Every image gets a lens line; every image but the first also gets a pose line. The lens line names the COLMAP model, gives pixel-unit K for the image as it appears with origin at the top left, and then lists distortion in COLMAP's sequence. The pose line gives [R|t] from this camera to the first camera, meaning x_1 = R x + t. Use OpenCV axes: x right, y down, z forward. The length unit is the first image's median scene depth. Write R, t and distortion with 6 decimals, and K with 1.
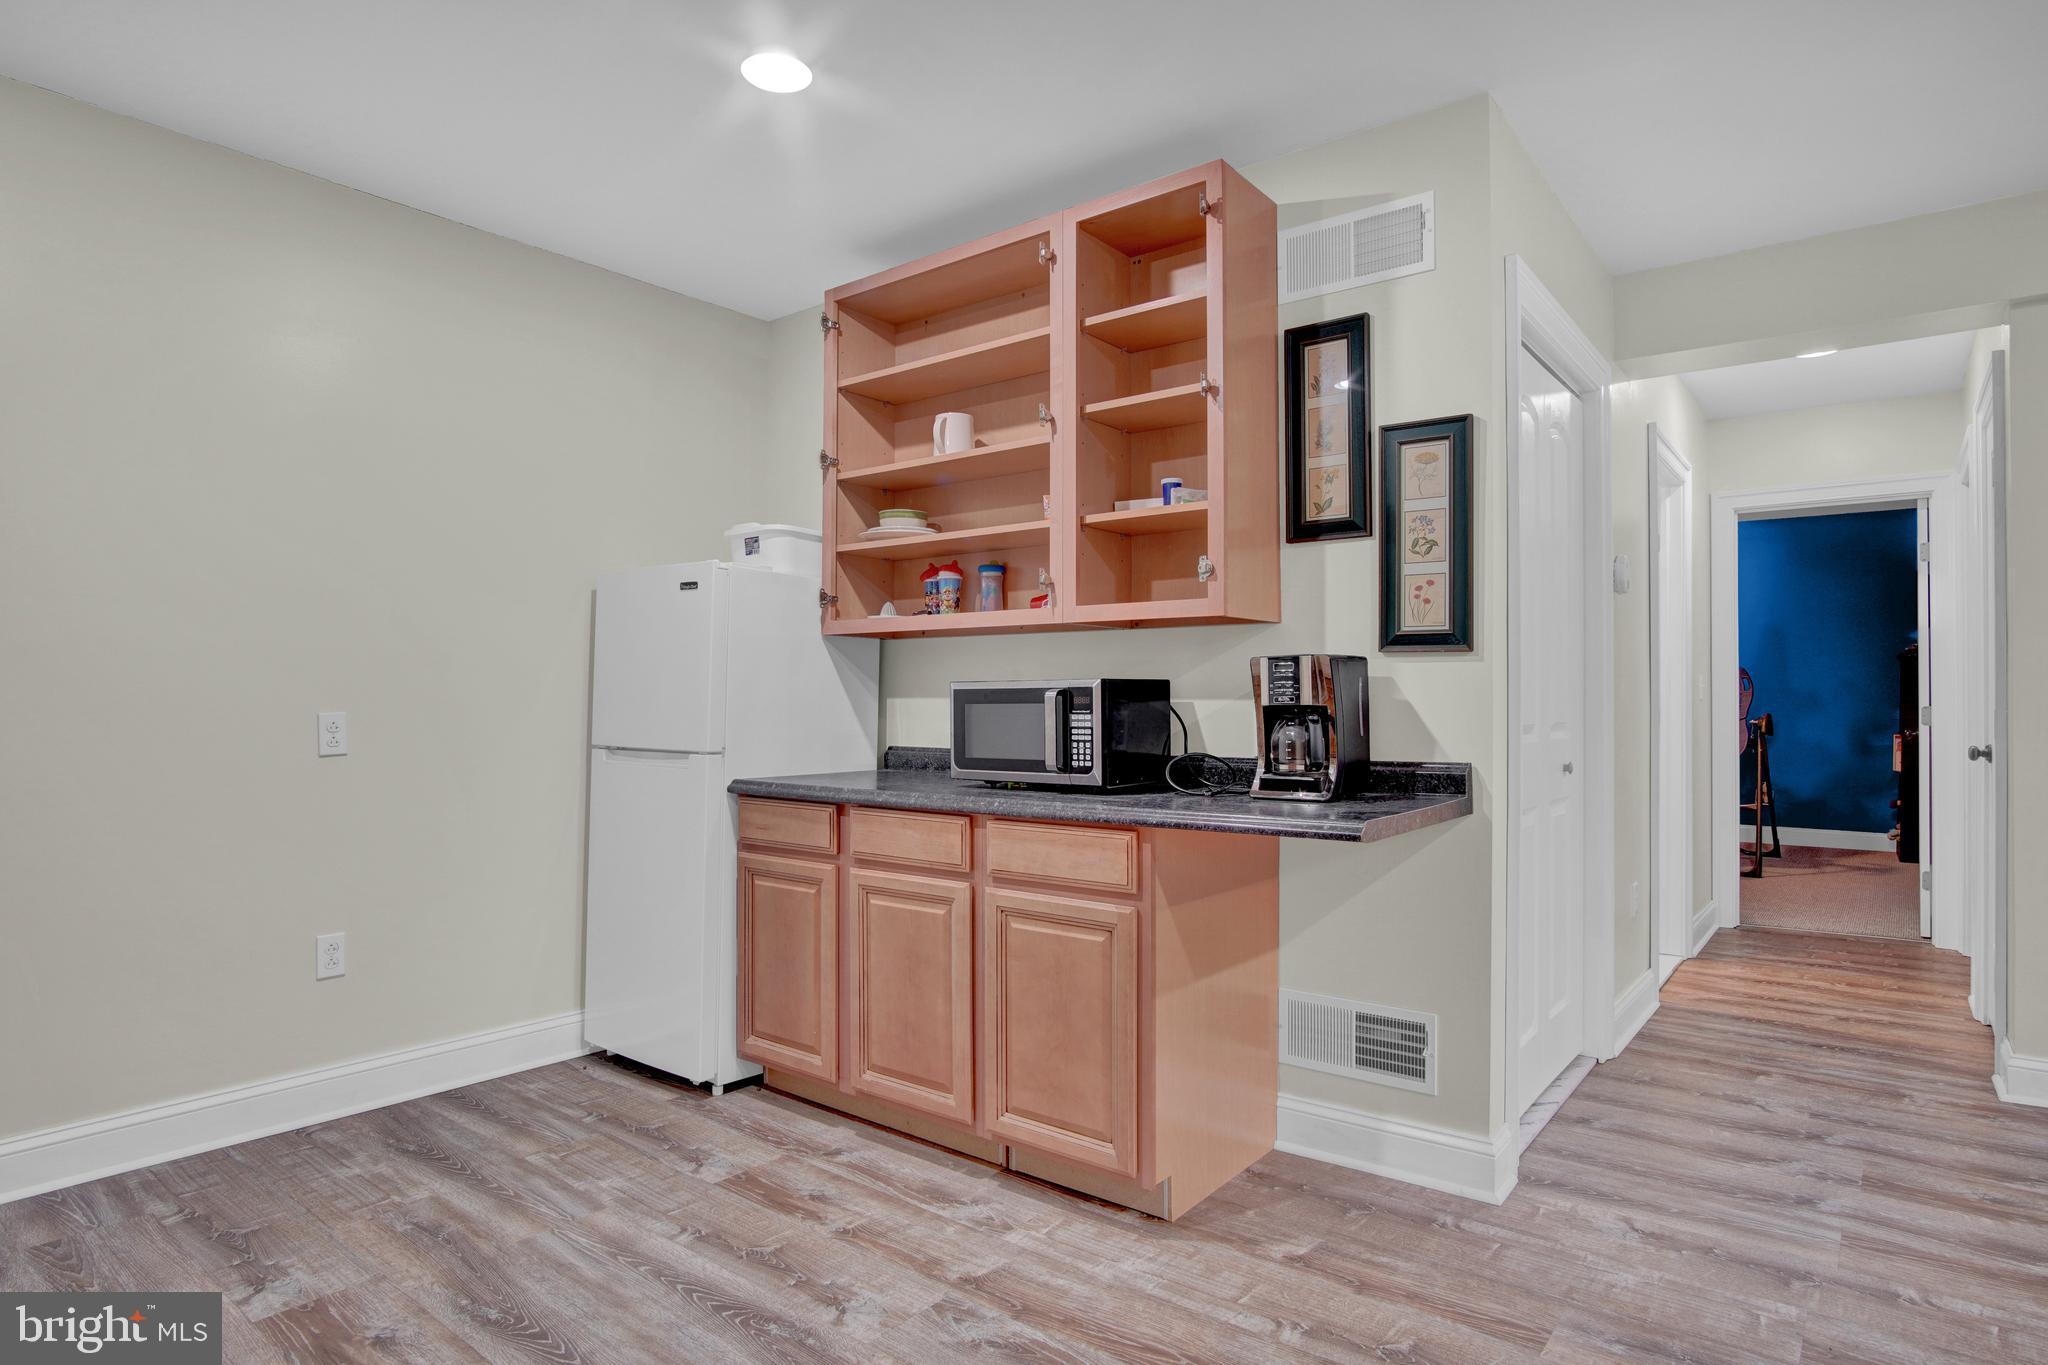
lens RADIAL K [[1108.8, 0, 1035.9], [0, 1108.8, 681.5], [0, 0, 1]] dist [-0.037528, 0.009888]
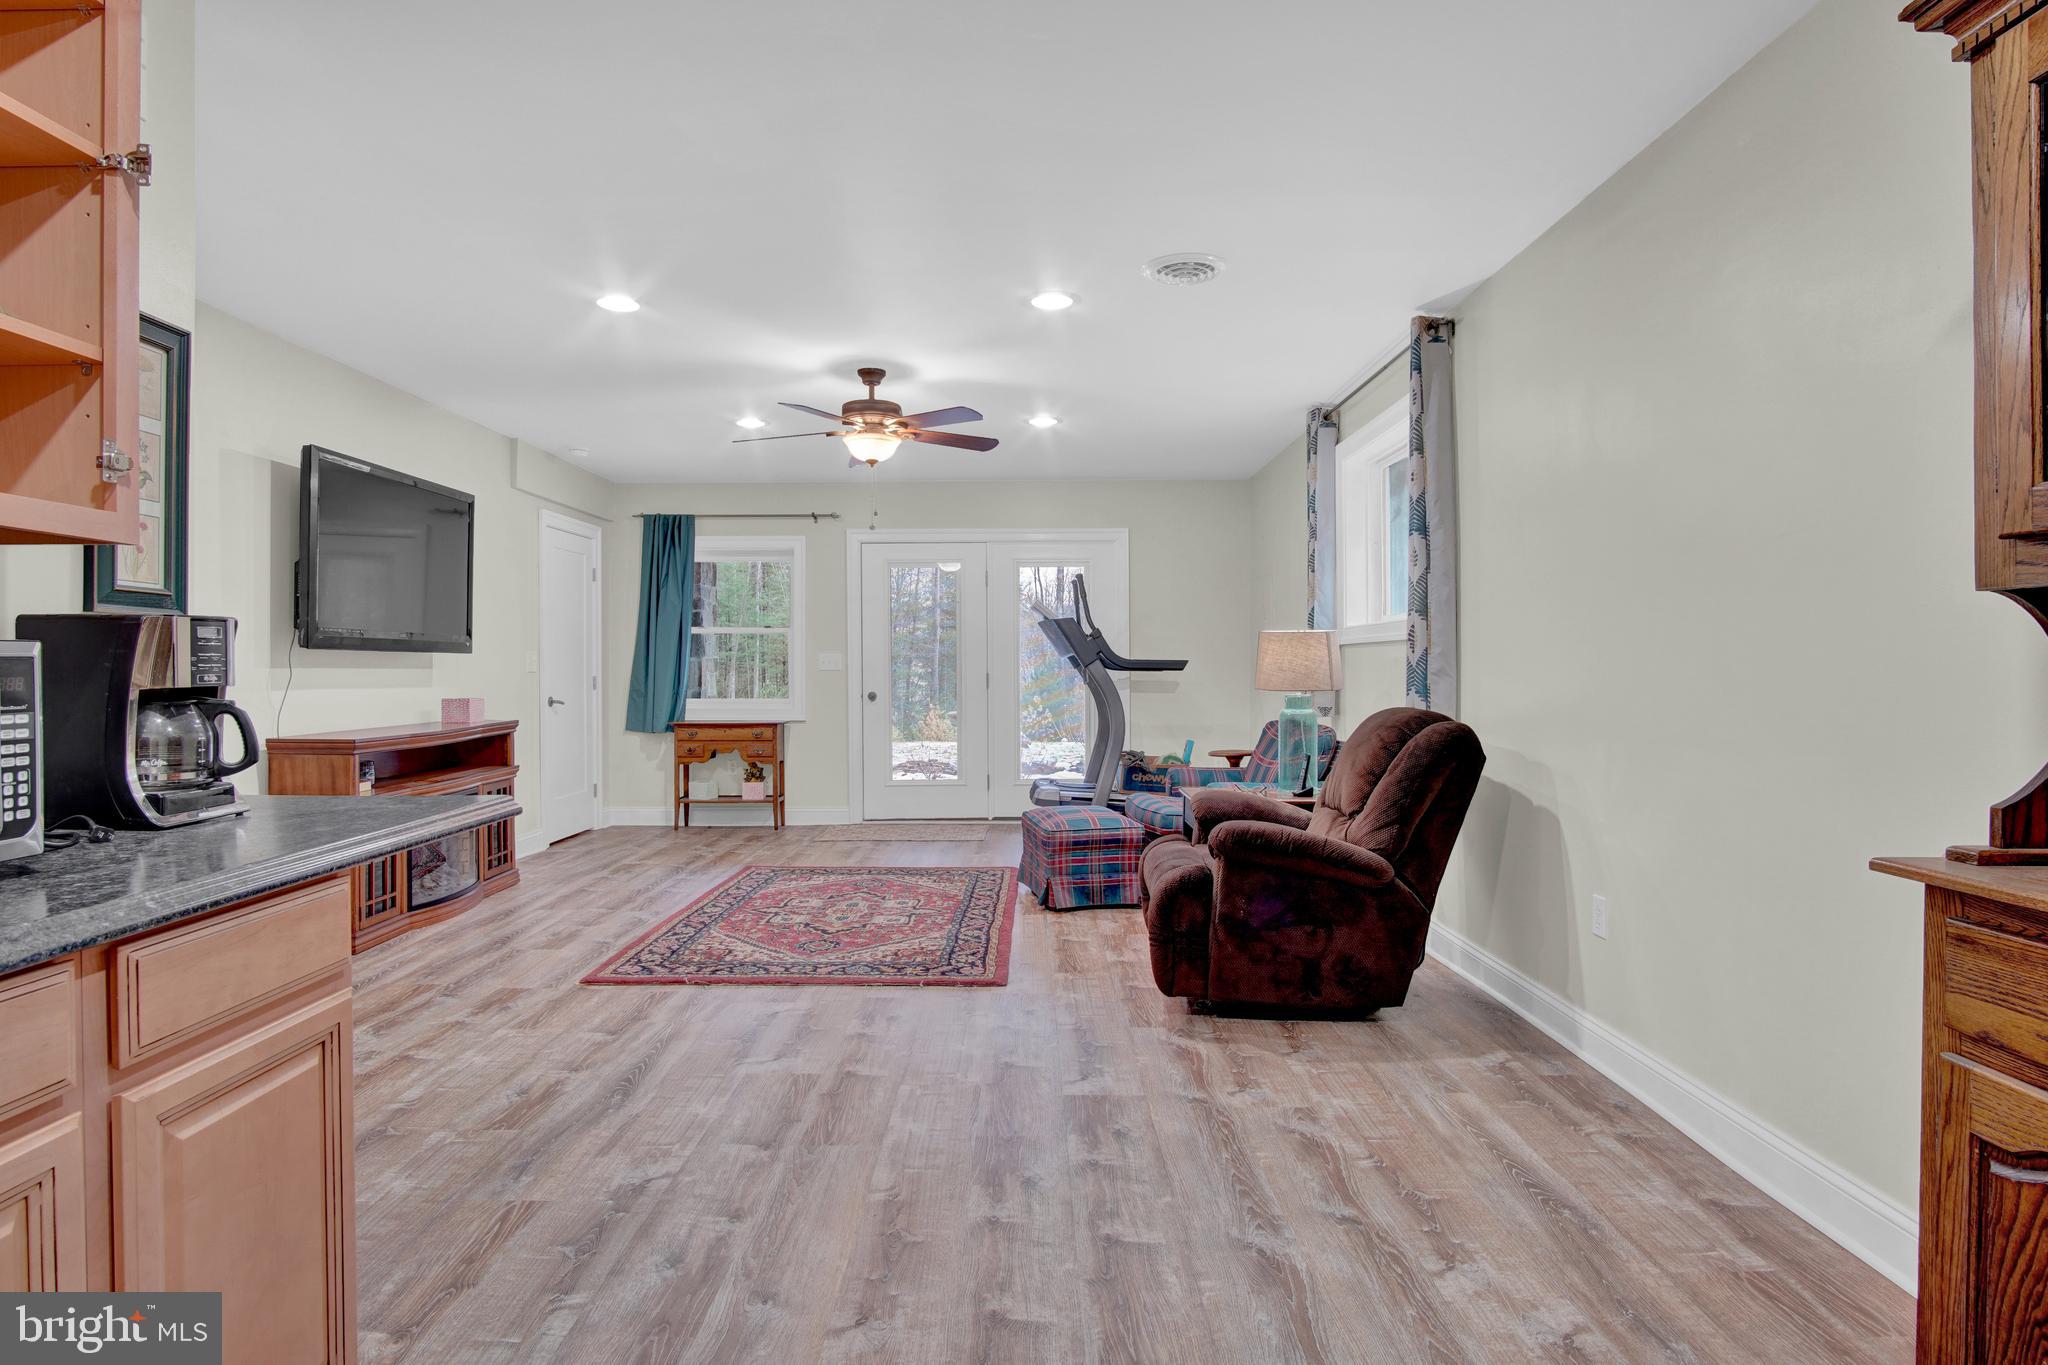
lens RADIAL K [[1108.8, 0, 1032.1], [0, 1108.8, 674.4], [0, 0, 1]] dist [-0.037528, 0.009888]
pose [[-0.621197, -0.003641, 0.783646, -0.640487], [-0.006848, 0.999976, -0.000782, 0.010428], [-0.783624, -0.005852, -0.621207, 1.008545]]
